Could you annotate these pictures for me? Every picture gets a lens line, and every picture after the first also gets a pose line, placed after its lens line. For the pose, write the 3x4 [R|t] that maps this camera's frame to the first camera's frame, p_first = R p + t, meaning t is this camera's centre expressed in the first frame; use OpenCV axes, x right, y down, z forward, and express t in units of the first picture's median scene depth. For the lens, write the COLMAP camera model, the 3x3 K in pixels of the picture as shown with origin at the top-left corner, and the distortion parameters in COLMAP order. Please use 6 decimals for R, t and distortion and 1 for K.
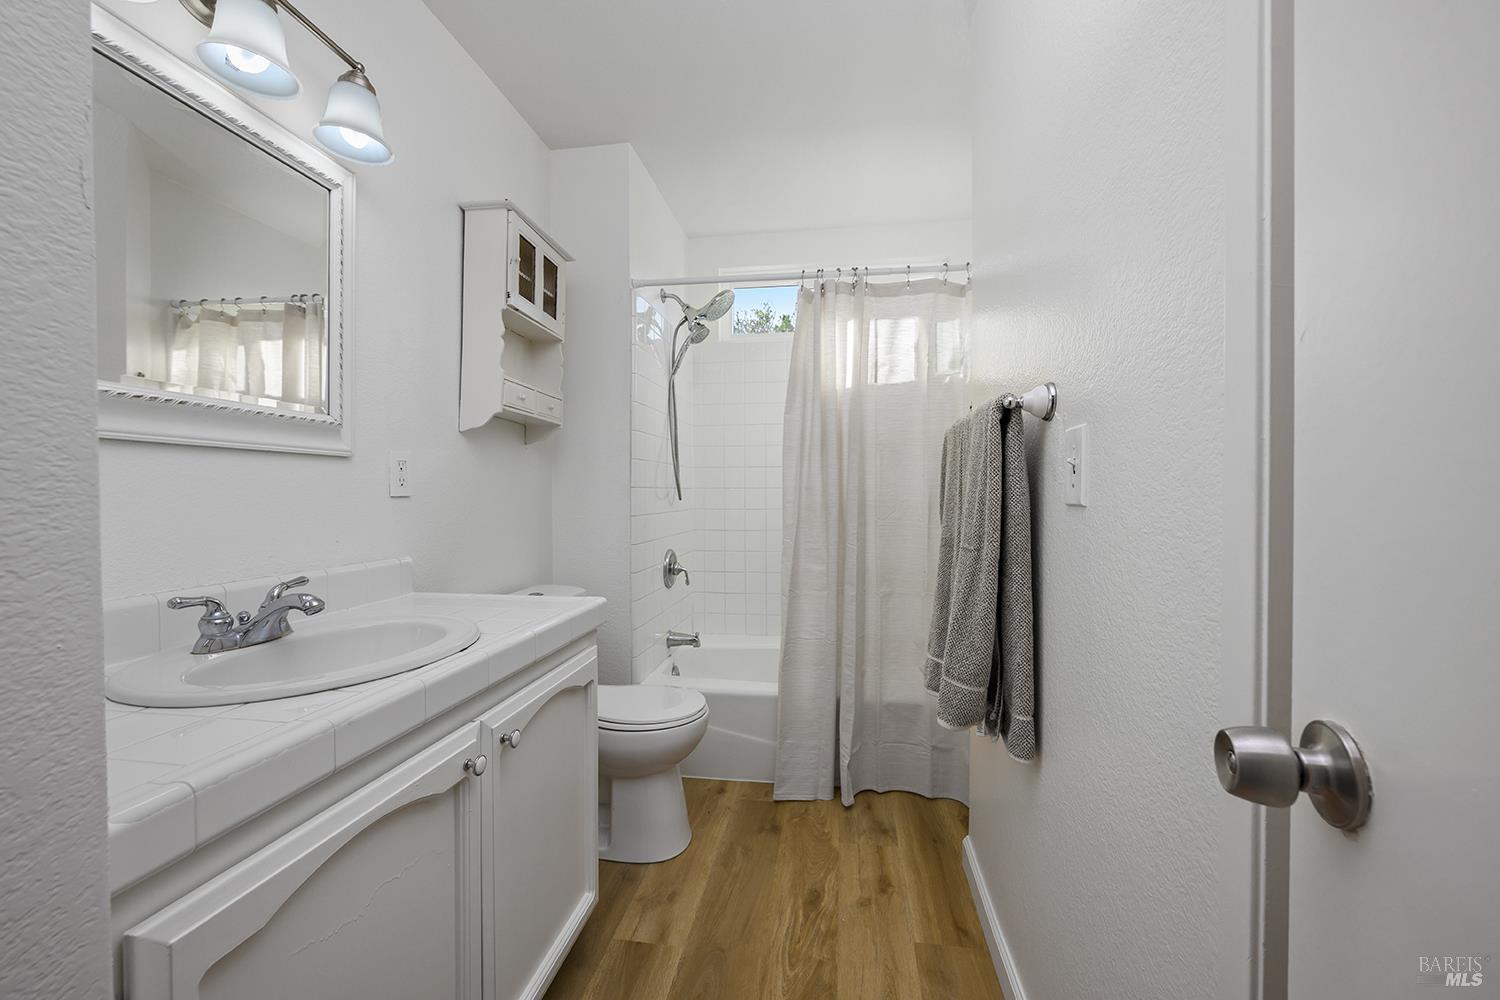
lens RADIAL K [[602.6, 0, 751.1], [0, 602.6, 497.5], [0, 0, 1]] dist [0.000120, -0.000723]
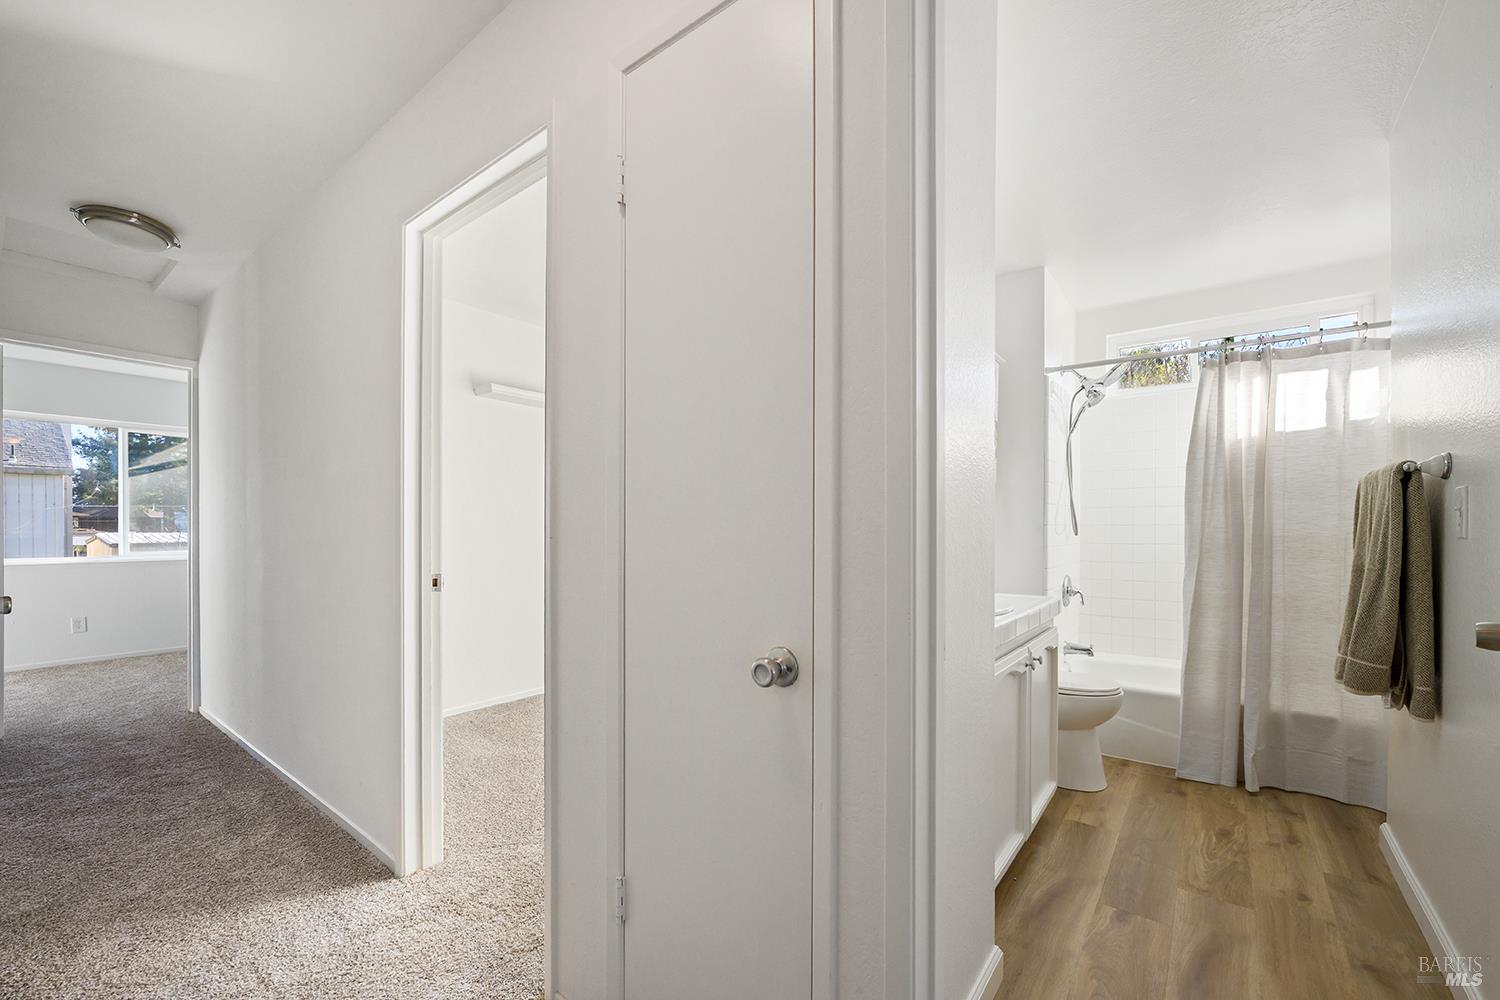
lens RADIAL K [[602.6, 0, 762.1], [0, 602.6, 531.4], [0, 0, 1]] dist [0.000120, -0.000723]
pose [[0.877866, 0.003777, -0.478891, -0.138164], [-0.005593, 0.999982, -0.002368, 0.005053], [0.478873, 0.004757, 0.877871, -0.578552]]
